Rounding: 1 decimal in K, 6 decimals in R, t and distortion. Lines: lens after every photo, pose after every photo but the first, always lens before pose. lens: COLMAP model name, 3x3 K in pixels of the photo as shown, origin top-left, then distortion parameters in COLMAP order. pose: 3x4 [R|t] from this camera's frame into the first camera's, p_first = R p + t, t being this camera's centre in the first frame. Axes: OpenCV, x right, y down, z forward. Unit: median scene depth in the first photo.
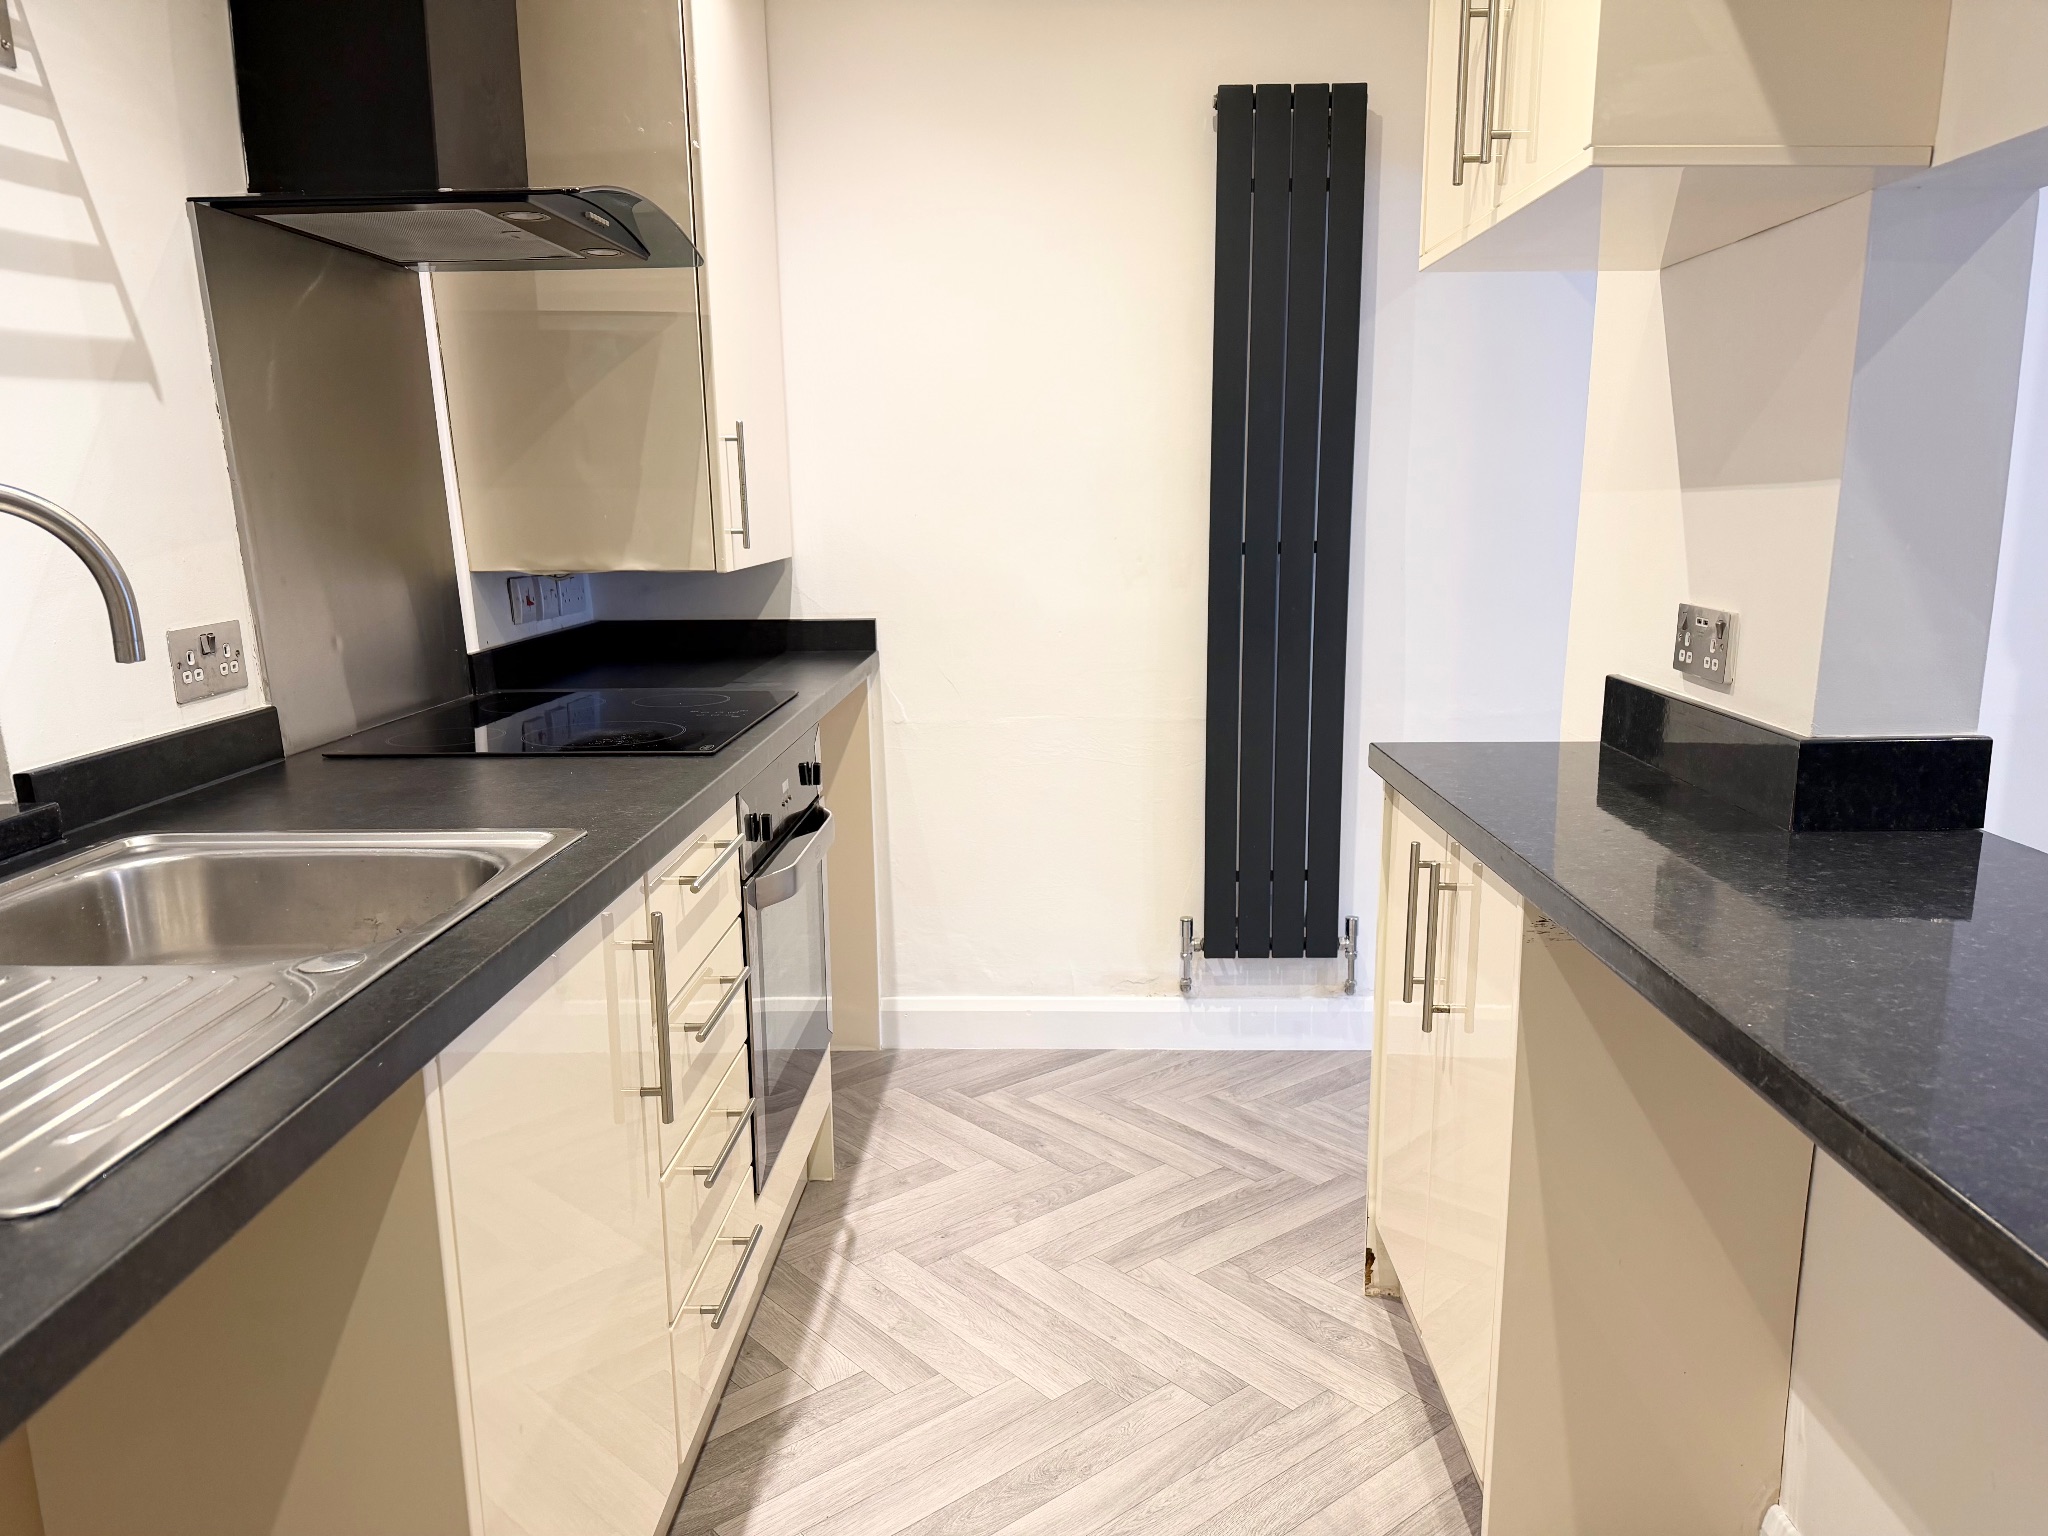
lens RADIAL K [[1425.1, 0, 1024.0], [0, 1425.1, 768.0], [0, 0, 1]] dist [0.111771, -0.150133]
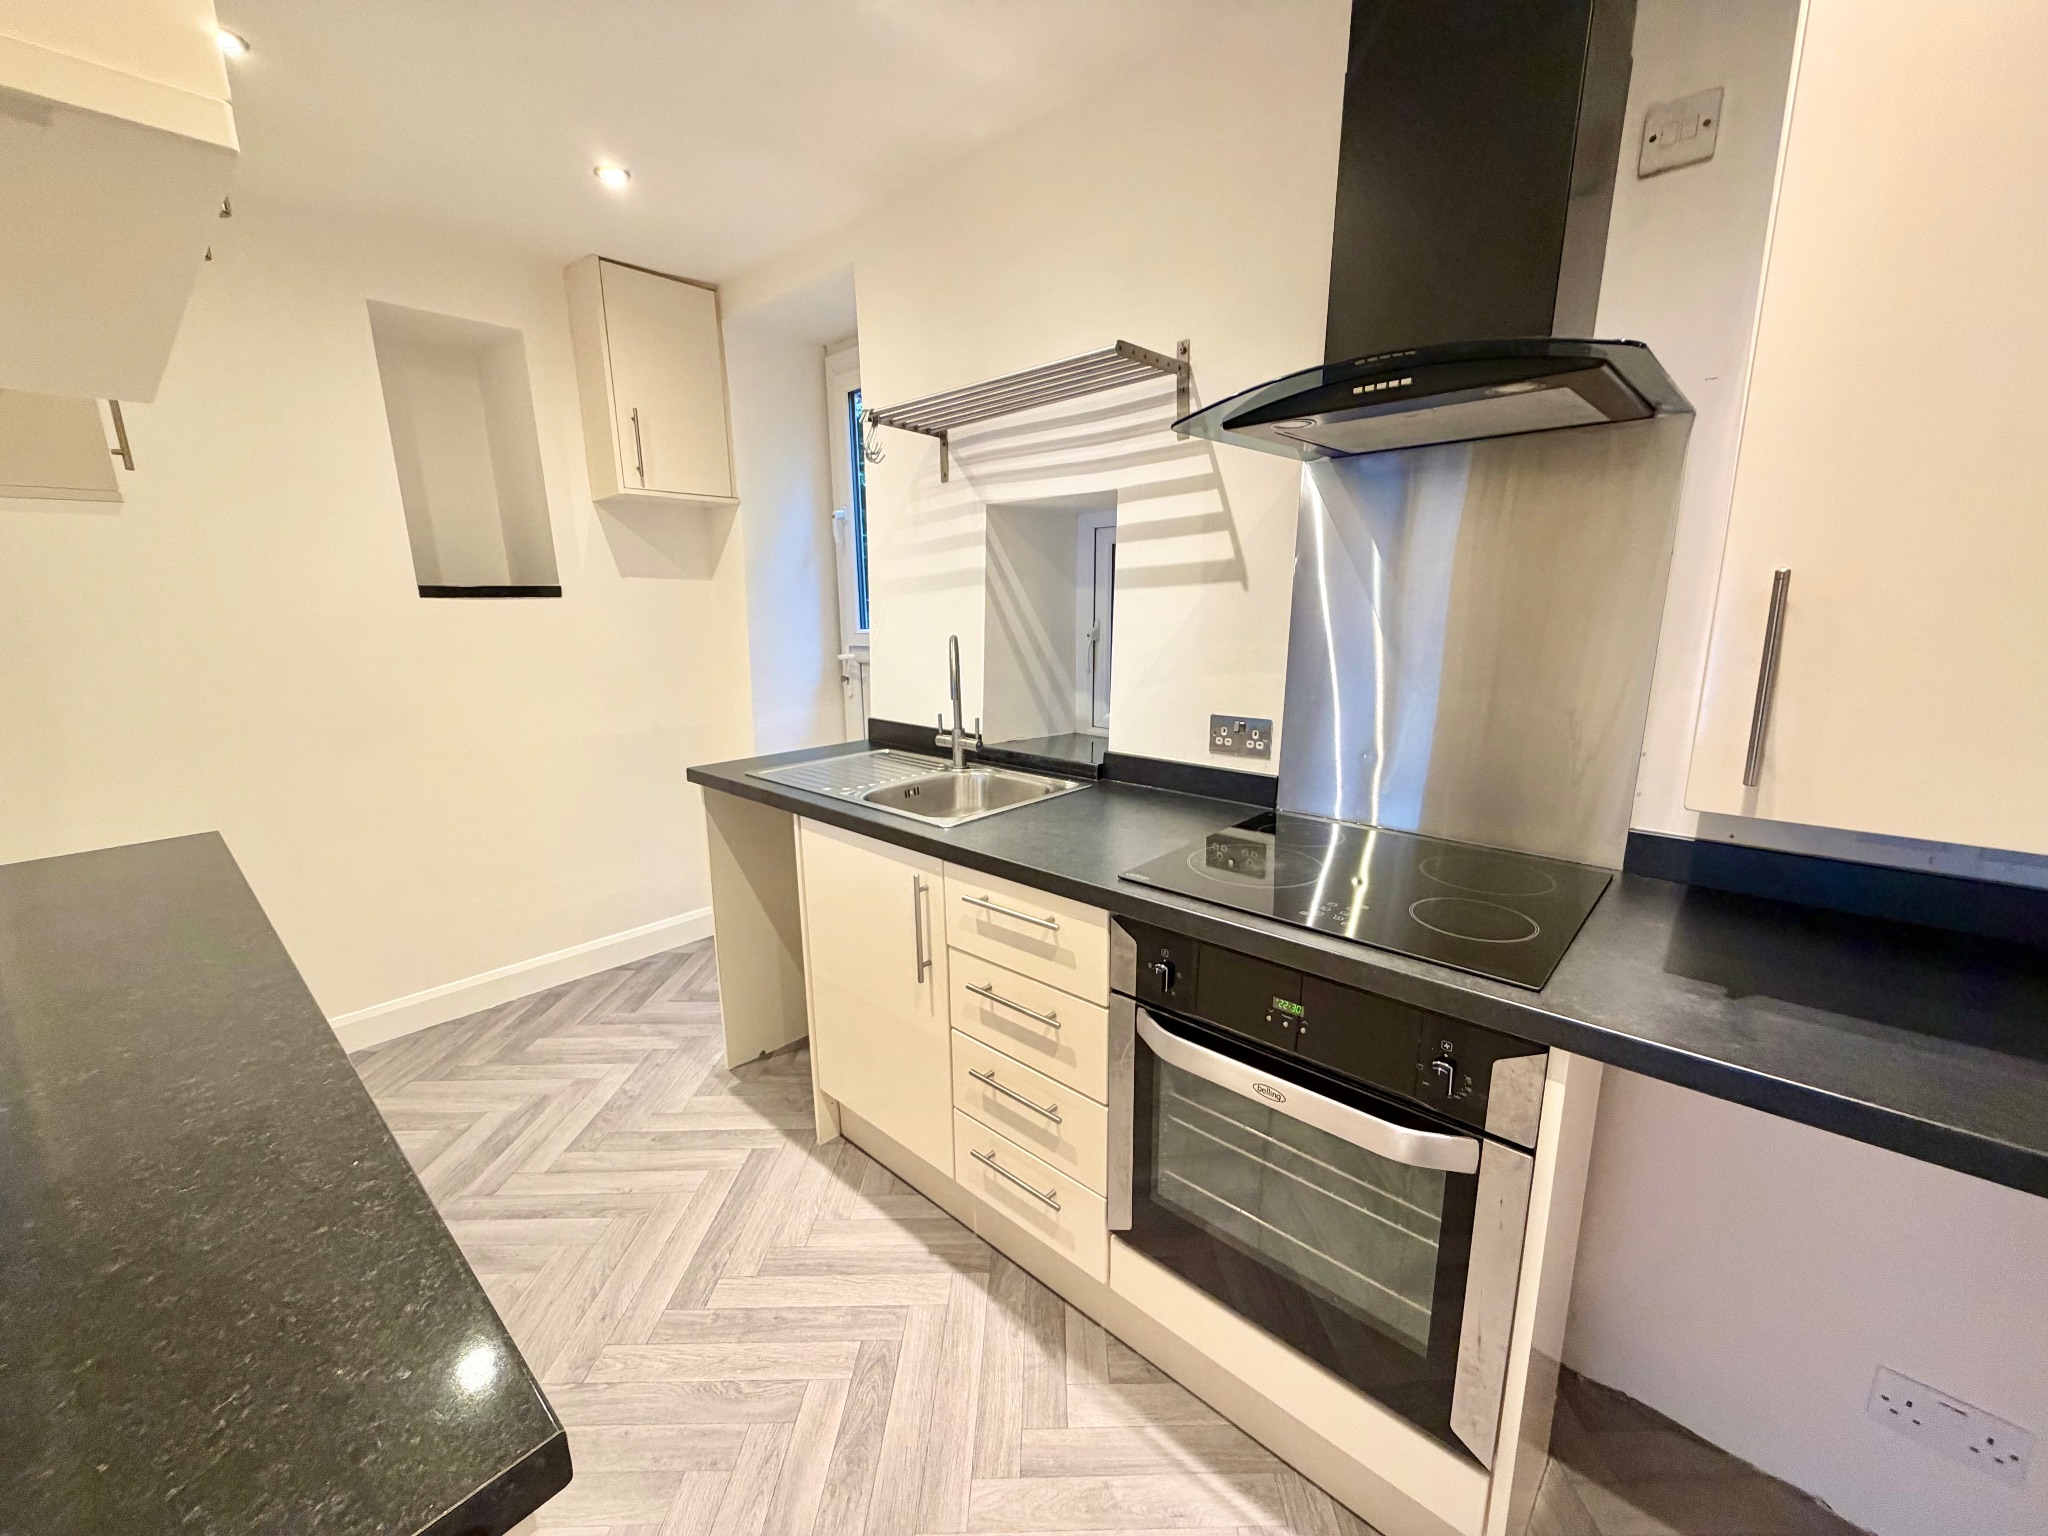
lens RADIAL K [[810.8, 0, 1018.6], [0, 810.8, 769.2], [0, 0, 1]] dist [0.000154, -0.000207]
pose [[-0.652734, 0.178443, -0.736272, 0.283057], [-0.123950, 0.933614, 0.336157, -0.273106], [0.747379, 0.310682, -0.587283, 1.132503]]
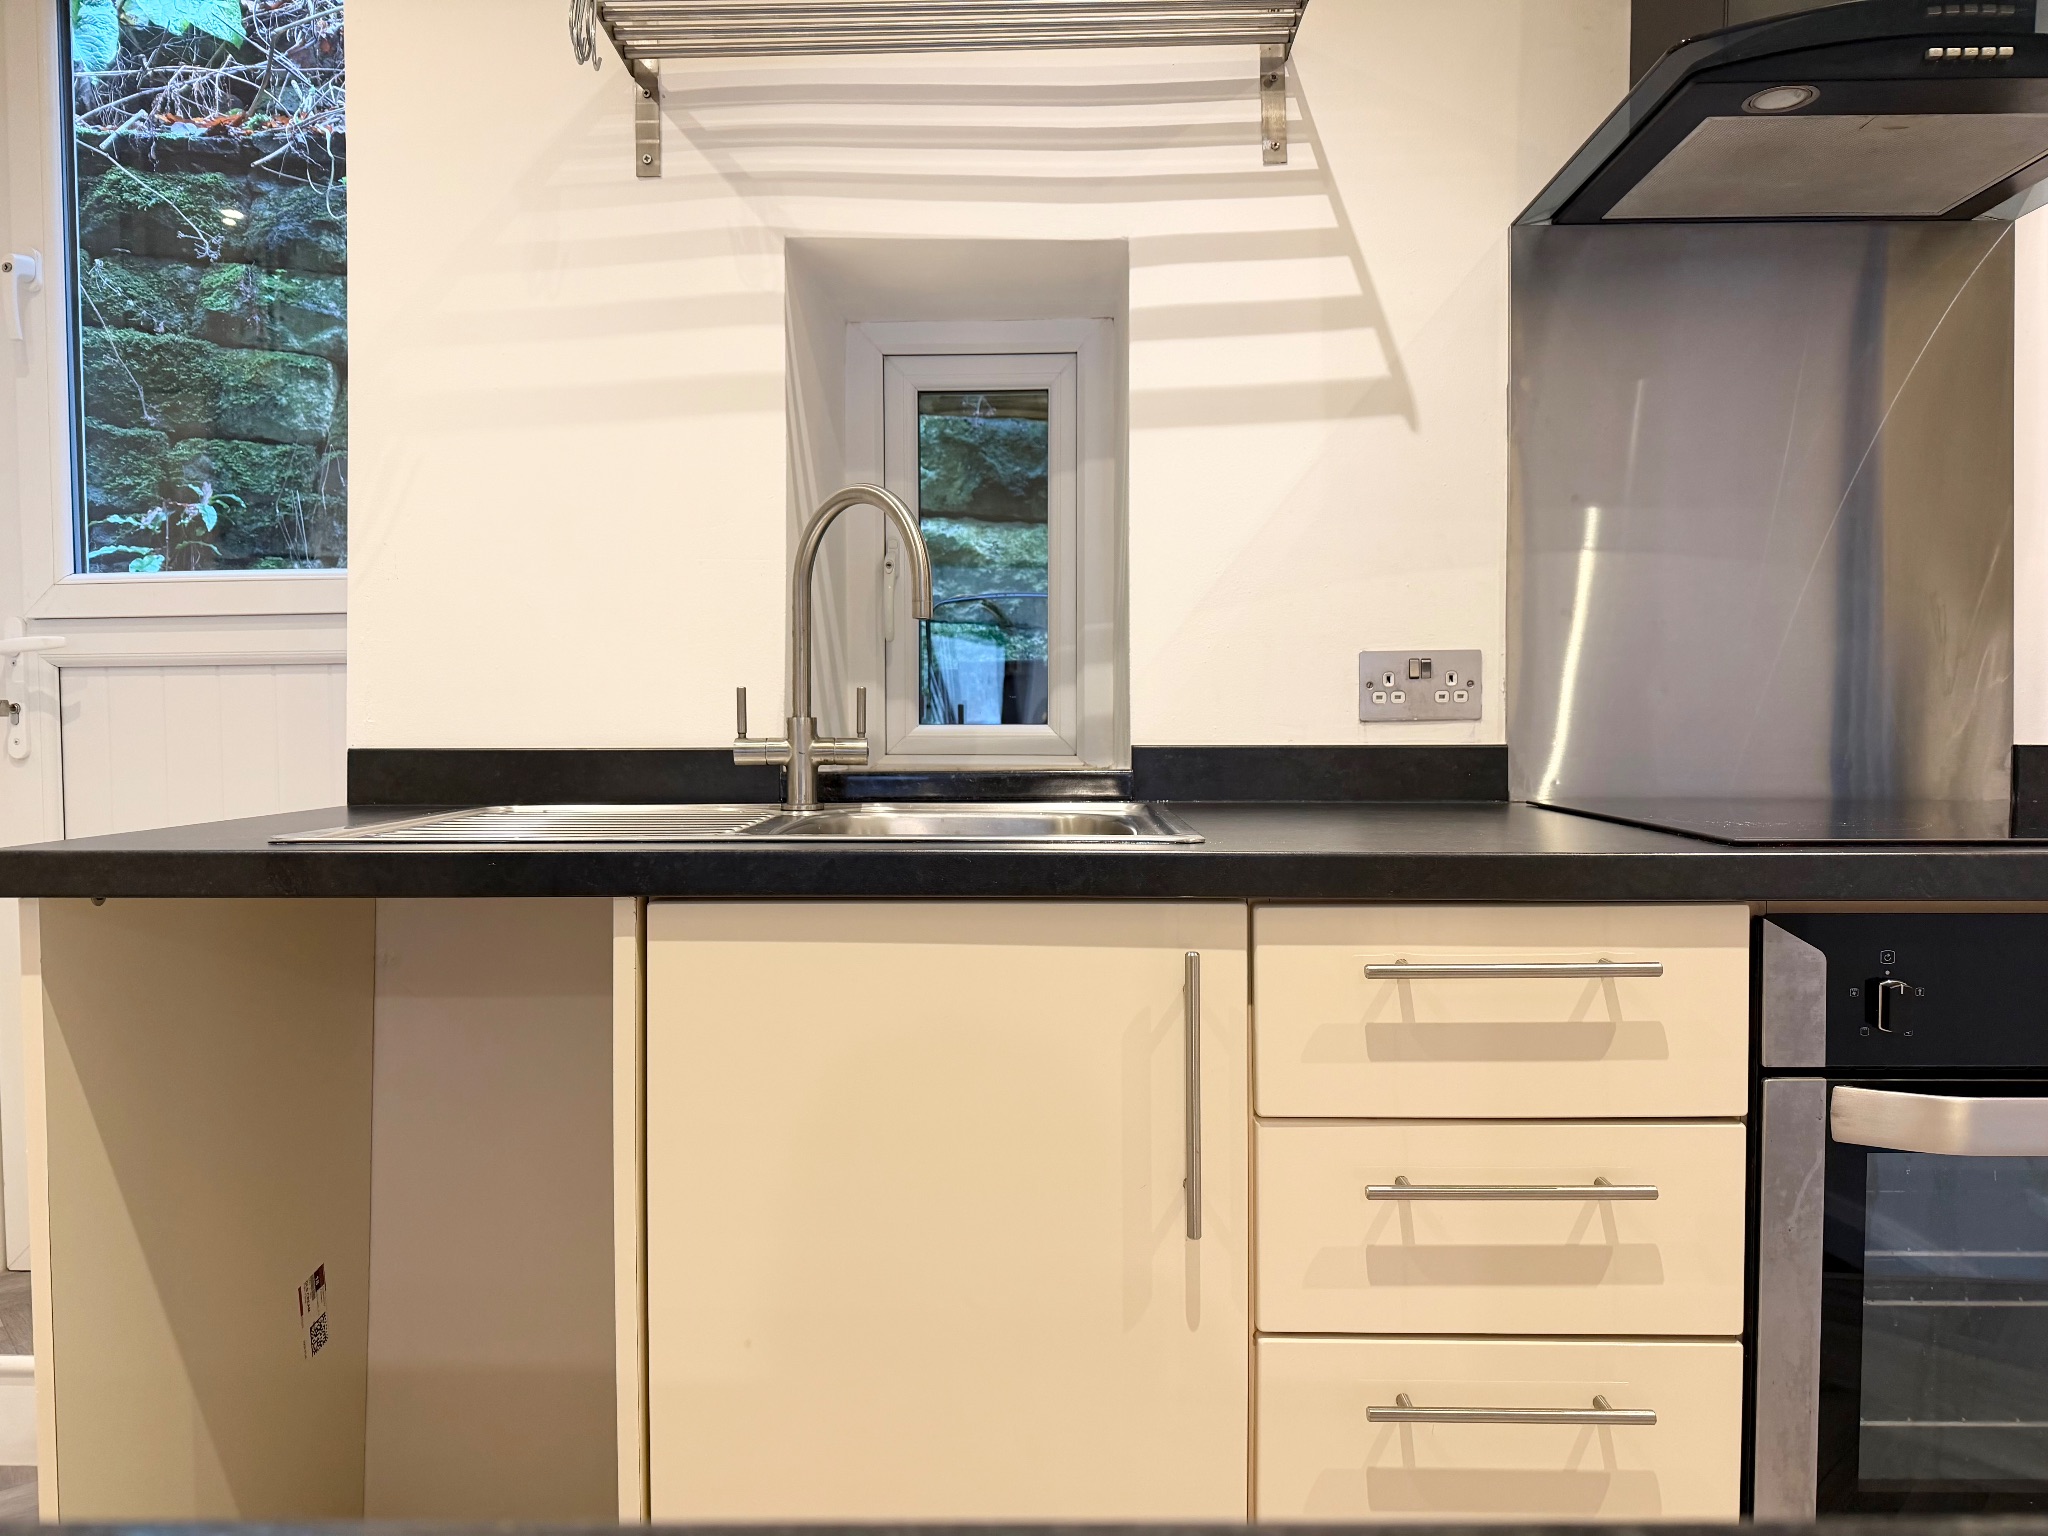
lens RADIAL K [[1443.1, 0, 1014.2], [0, 1443.1, 775.4], [0, 0, 1]] dist [0.054604, -0.066039]
pose [[0.014957, 0.056800, -0.998274, 0.347143], [-0.191229, 0.980119, 0.052902, -0.010884], [0.981432, 0.190107, 0.025522, 0.581246]]
